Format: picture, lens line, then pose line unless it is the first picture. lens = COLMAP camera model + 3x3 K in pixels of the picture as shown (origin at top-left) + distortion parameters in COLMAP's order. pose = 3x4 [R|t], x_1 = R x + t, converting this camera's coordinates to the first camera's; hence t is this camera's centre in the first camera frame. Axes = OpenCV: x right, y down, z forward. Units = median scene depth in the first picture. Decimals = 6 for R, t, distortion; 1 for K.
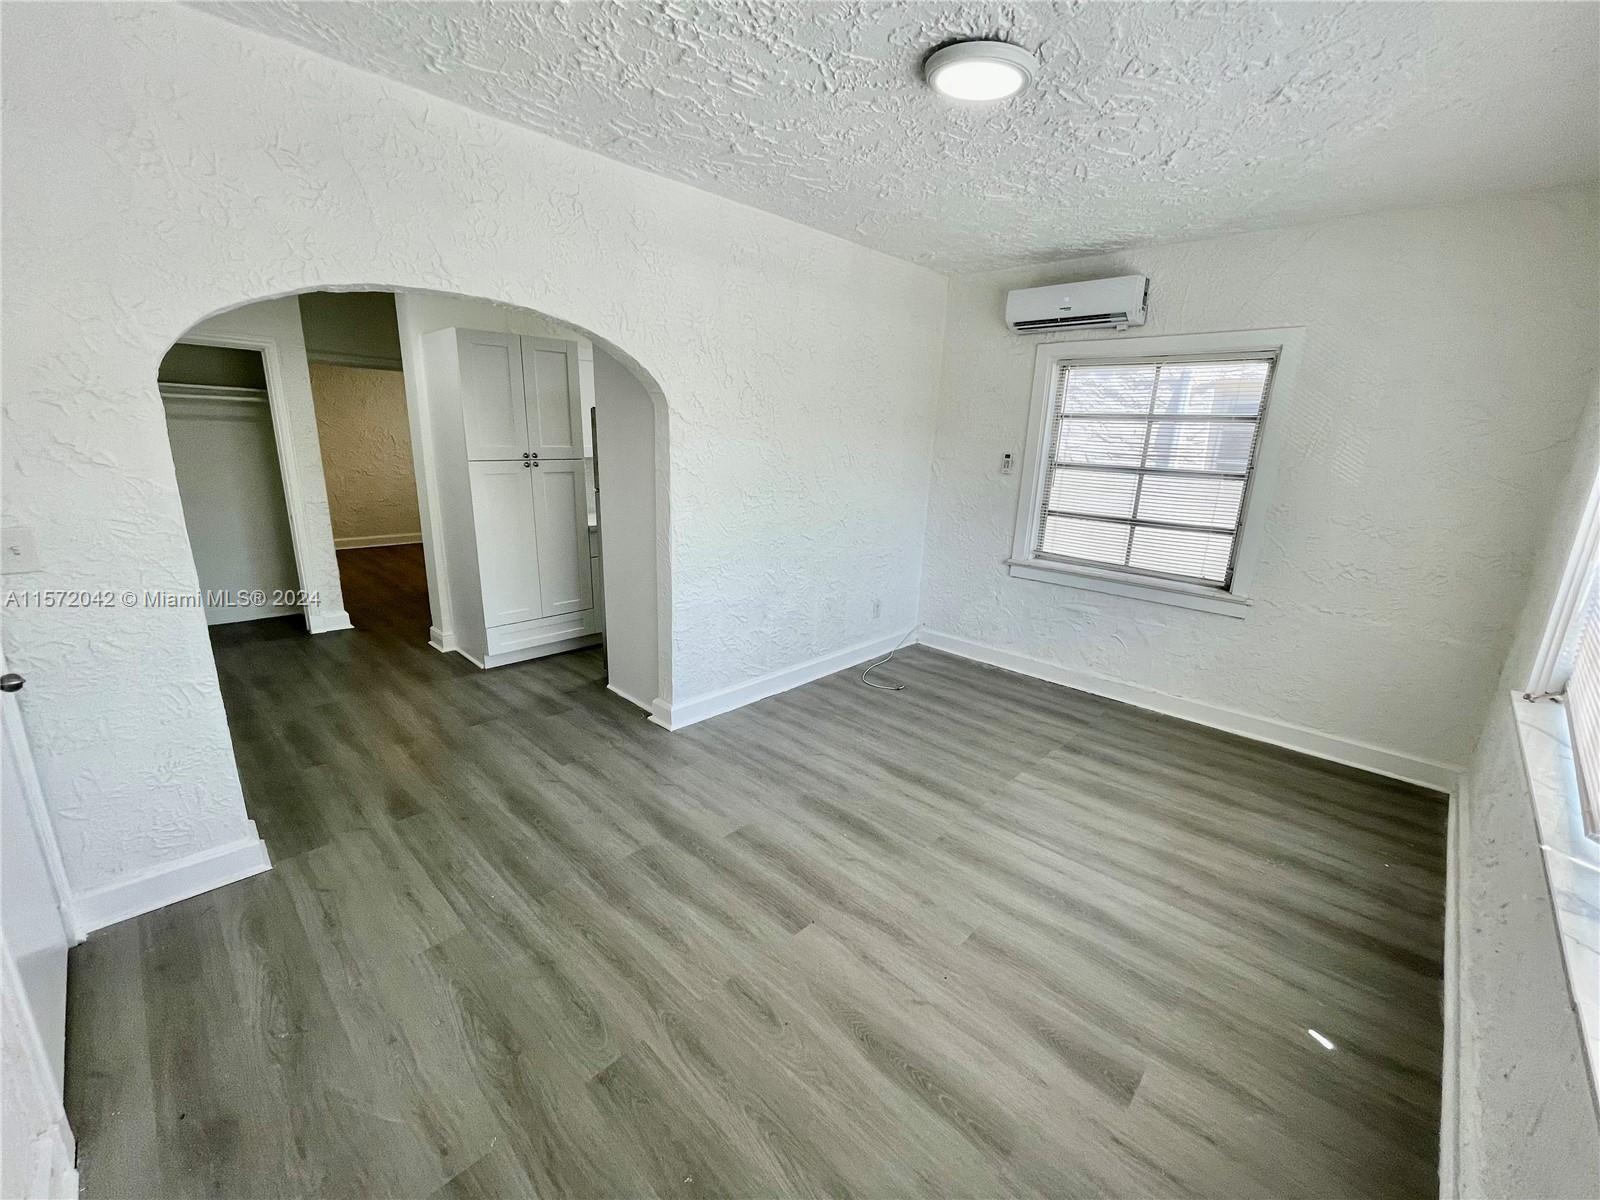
lens RADIAL K [[651.9, 0, 793.2], [0, 651.9, 598.0], [0, 0, 1]] dist [-0.000442, 0.000670]
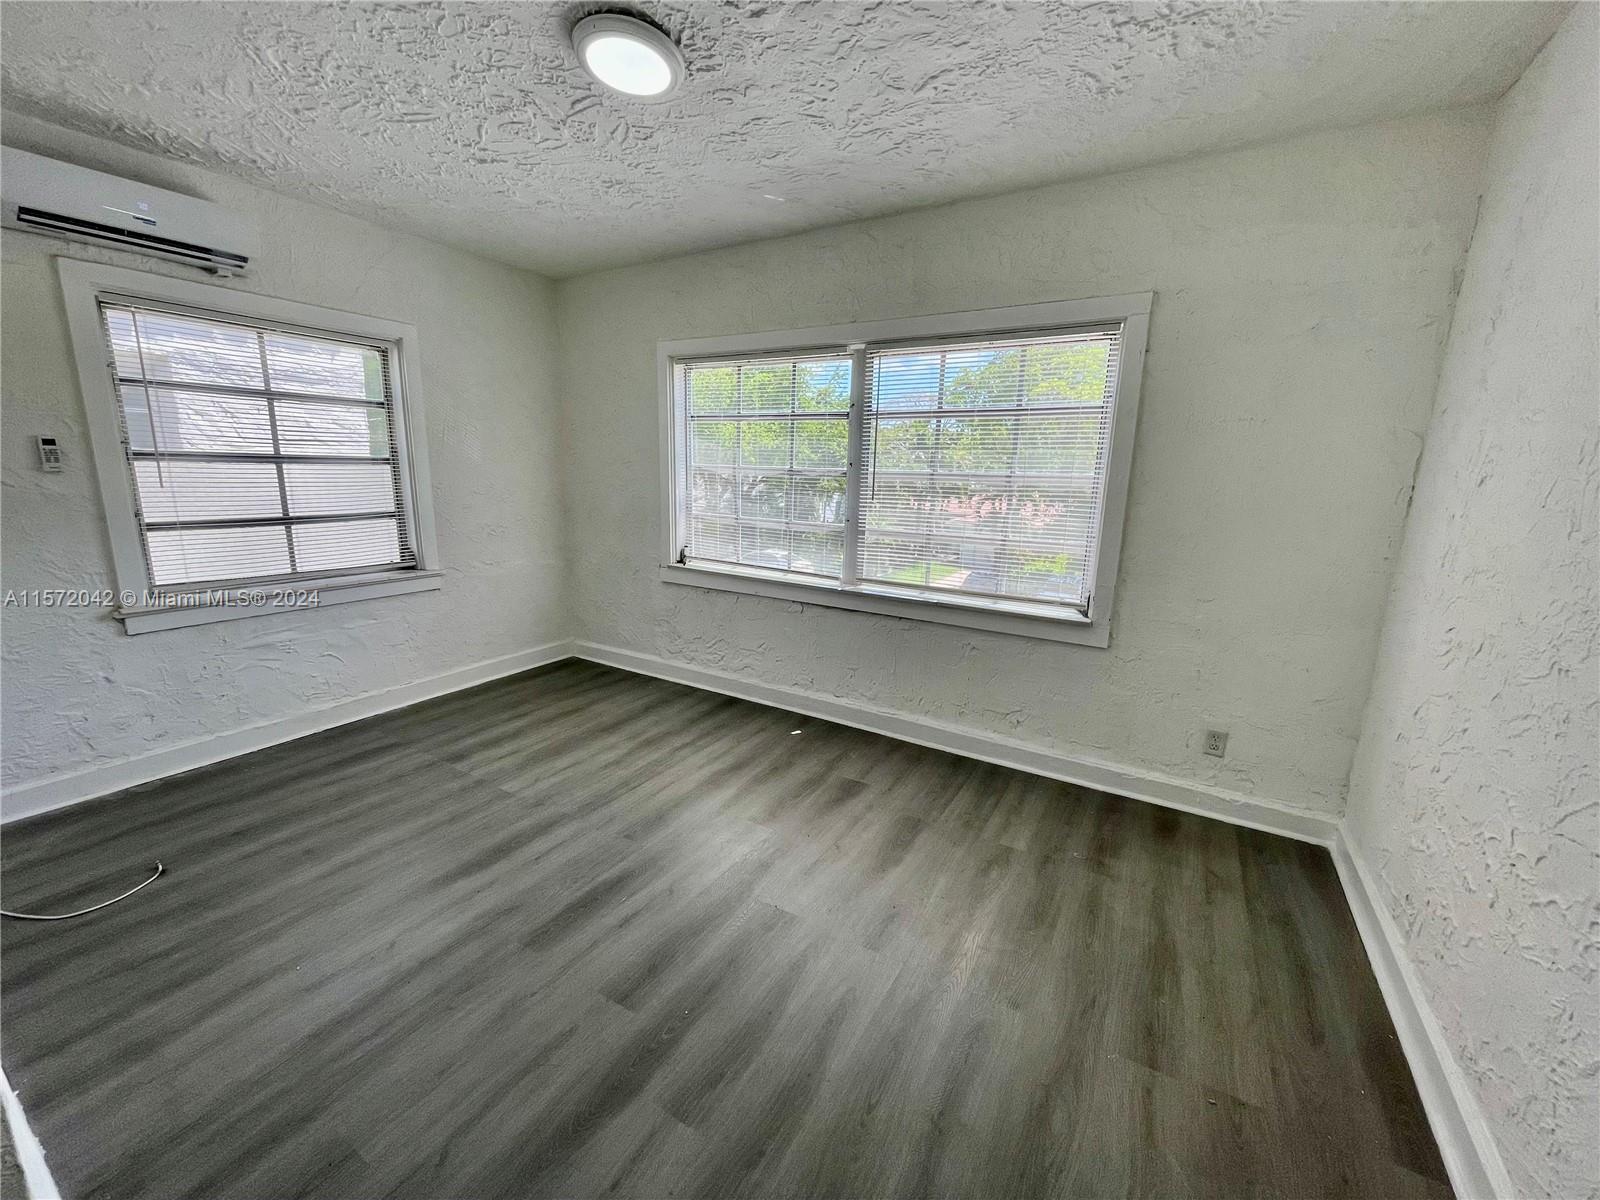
lens RADIAL K [[651.9, 0, 801.0], [0, 651.9, 603.2], [0, 0, 1]] dist [-0.000442, 0.000670]
pose [[-0.236366, -0.238106, 0.942038, -0.497195], [0.208025, 0.934630, 0.288429, -0.136567], [-0.949135, 0.264143, -0.171383, 0.615140]]
